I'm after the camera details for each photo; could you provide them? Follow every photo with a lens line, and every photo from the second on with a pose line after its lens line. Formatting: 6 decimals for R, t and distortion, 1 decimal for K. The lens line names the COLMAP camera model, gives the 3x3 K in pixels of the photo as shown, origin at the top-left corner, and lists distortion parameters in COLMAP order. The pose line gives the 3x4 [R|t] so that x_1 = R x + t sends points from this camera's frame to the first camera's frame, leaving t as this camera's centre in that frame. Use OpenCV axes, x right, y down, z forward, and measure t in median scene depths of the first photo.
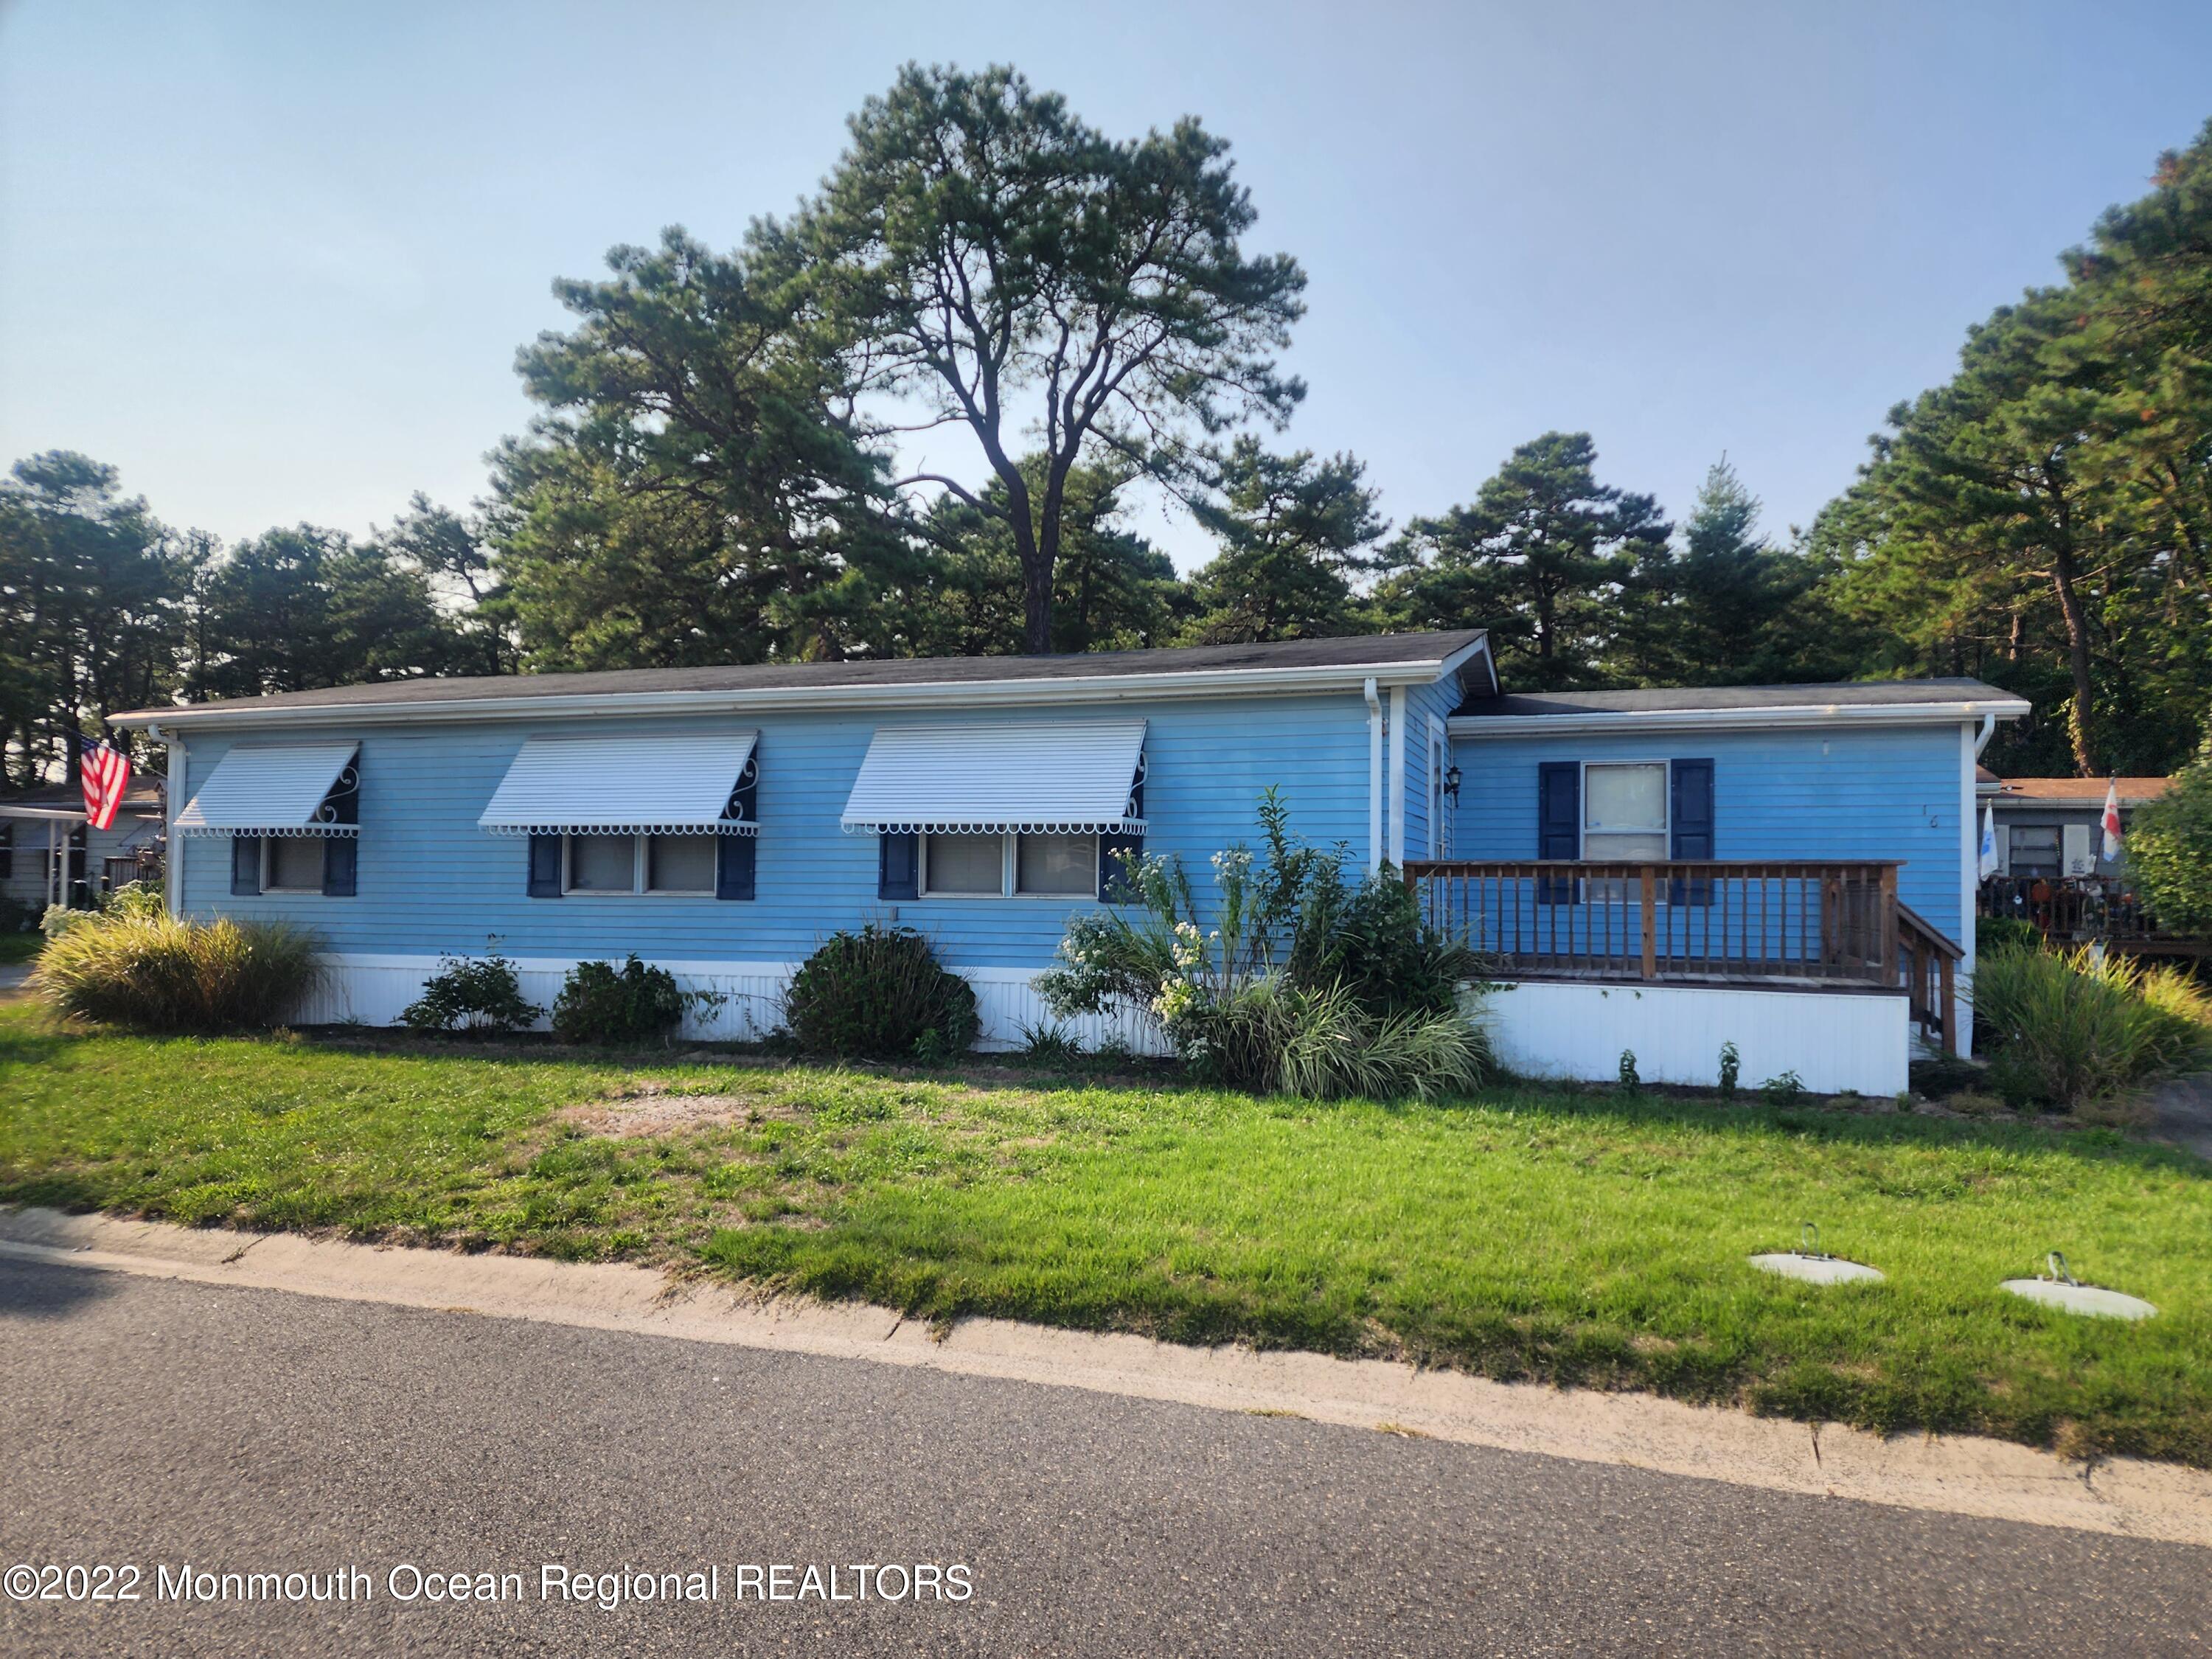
lens RADIAL K [[1506.9, 0, 1180.8], [0, 1506.9, 841.4], [0, 0, 1]] dist [0.049987, -0.031468]
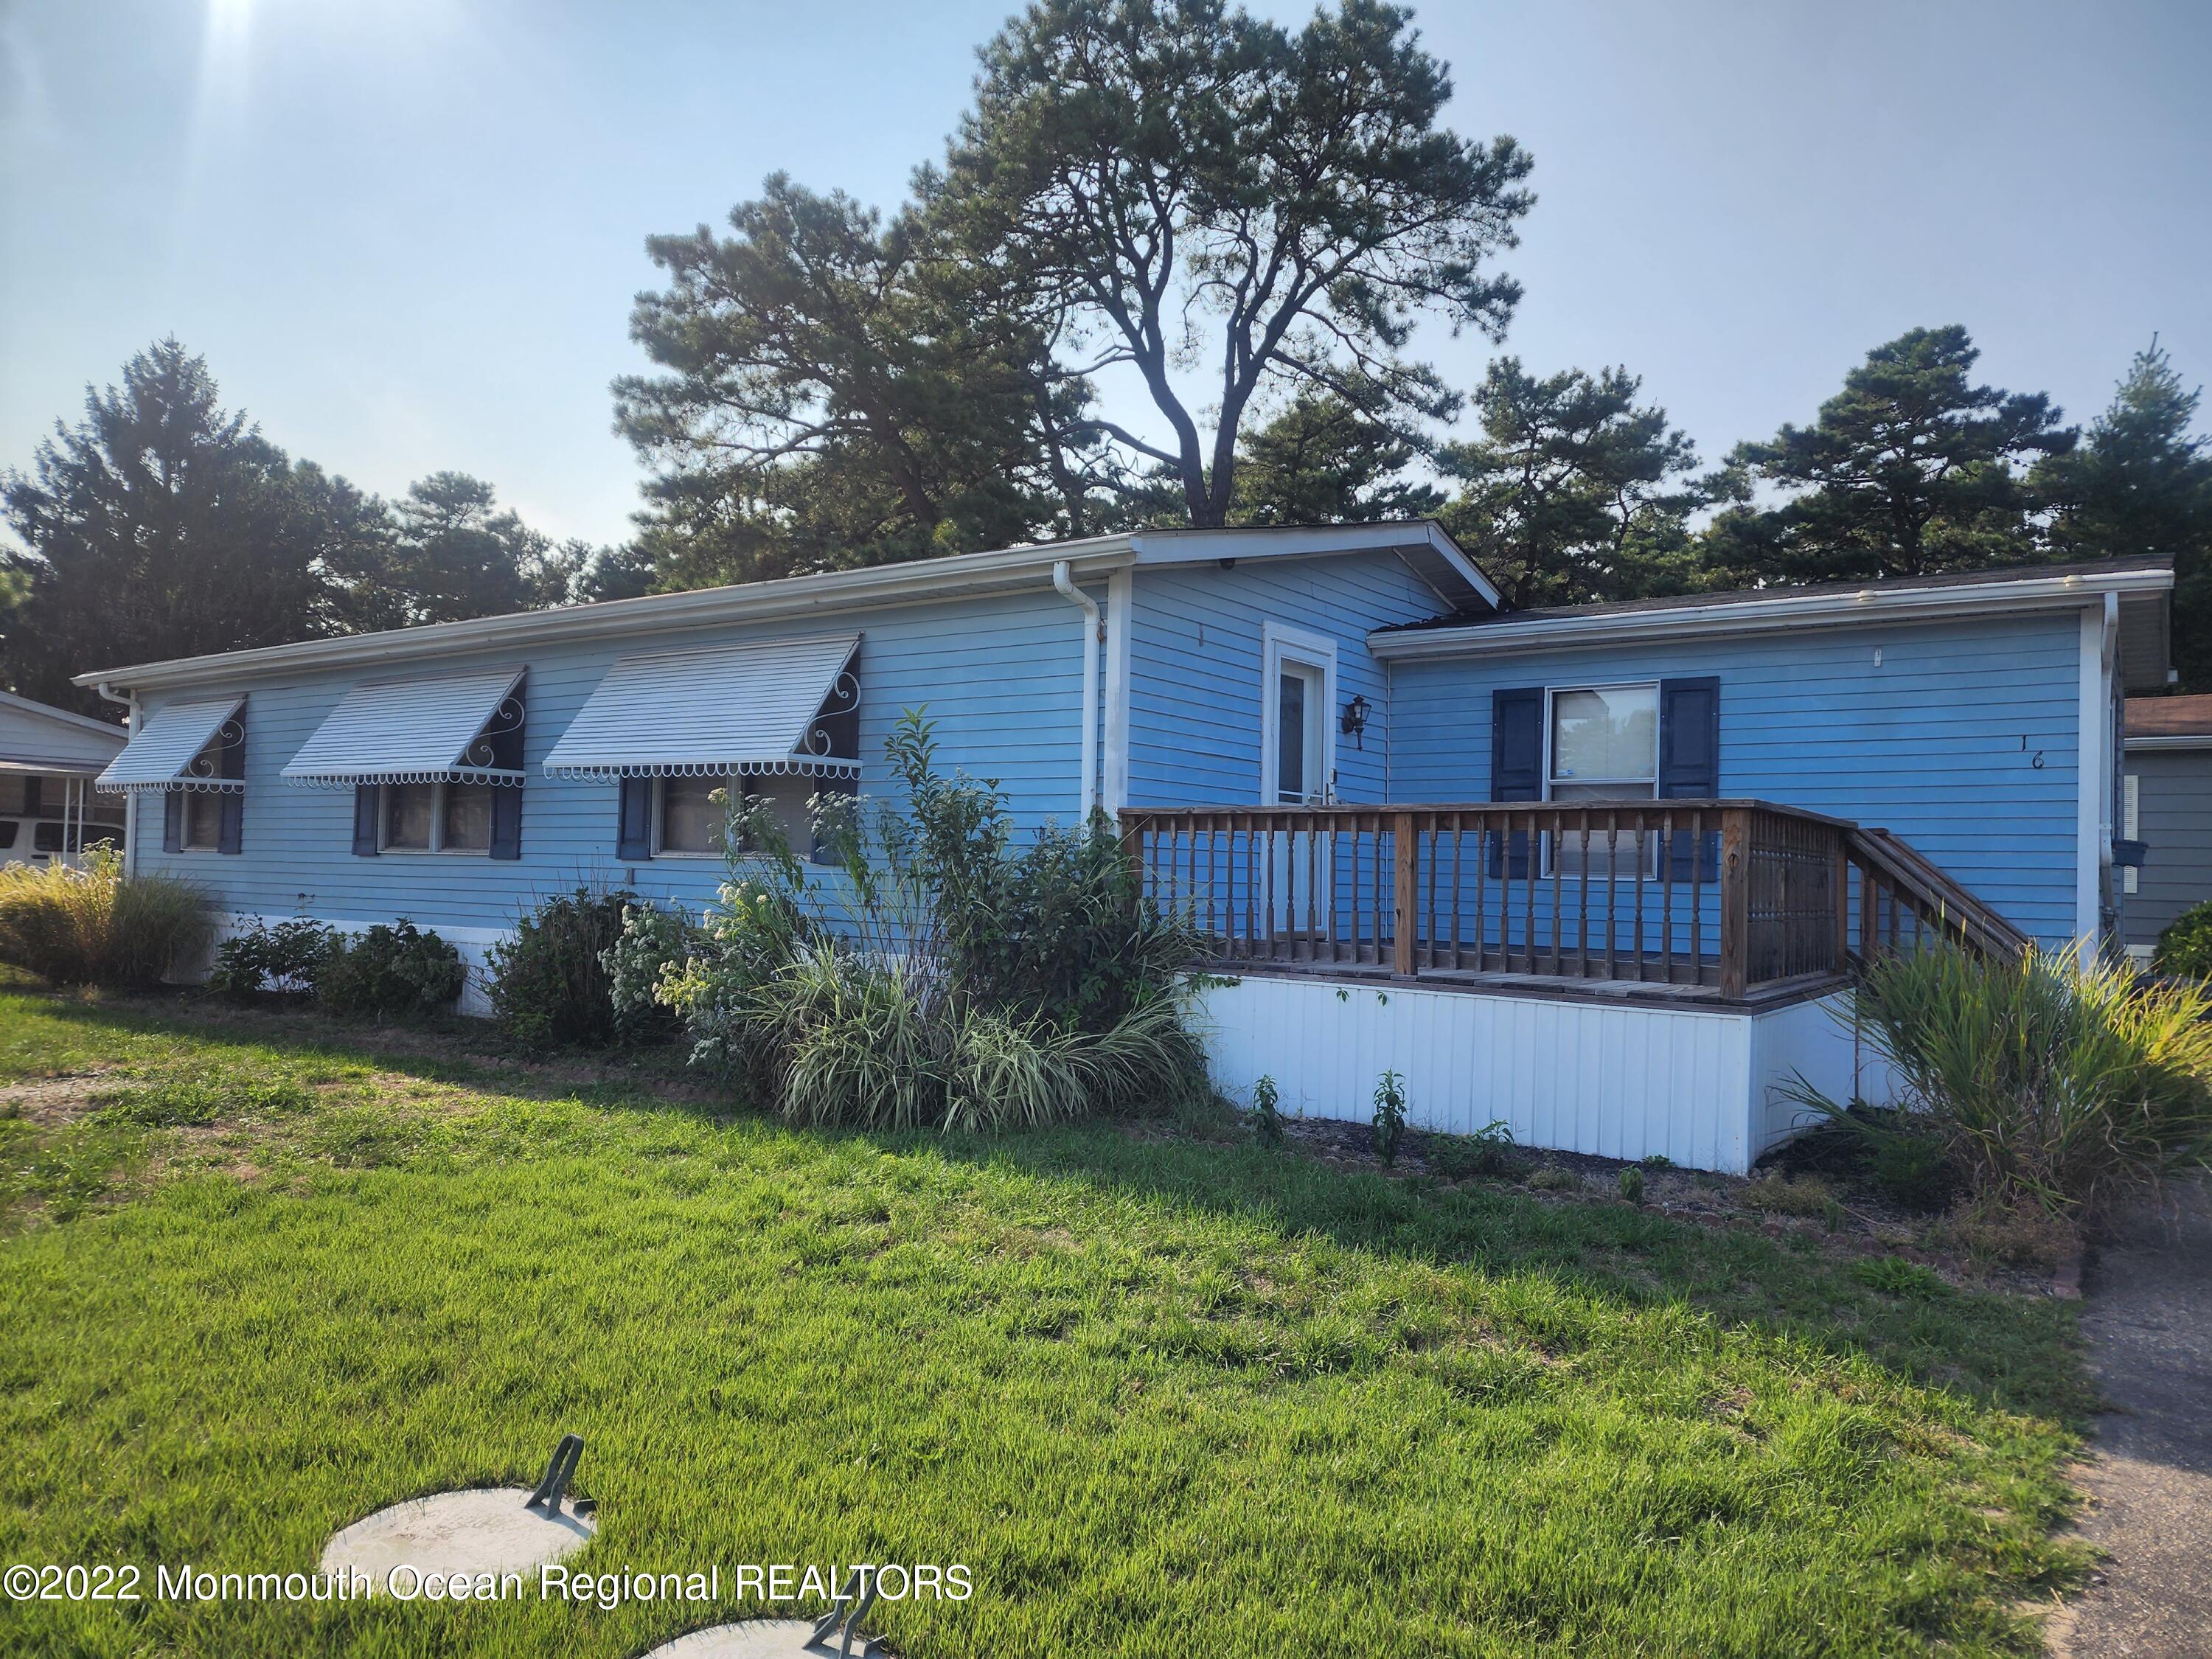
lens RADIAL K [[1549.1, 0, 1104.6], [0, 1549.1, 837.0], [0, 0, 1]] dist [0.041705, -0.037847]
pose [[0.956925, 0.005249, -0.290288, 0.117809], [-0.003641, 0.999975, 0.006079, 0.007173], [0.290312, -0.004760, 0.956920, 0.087001]]
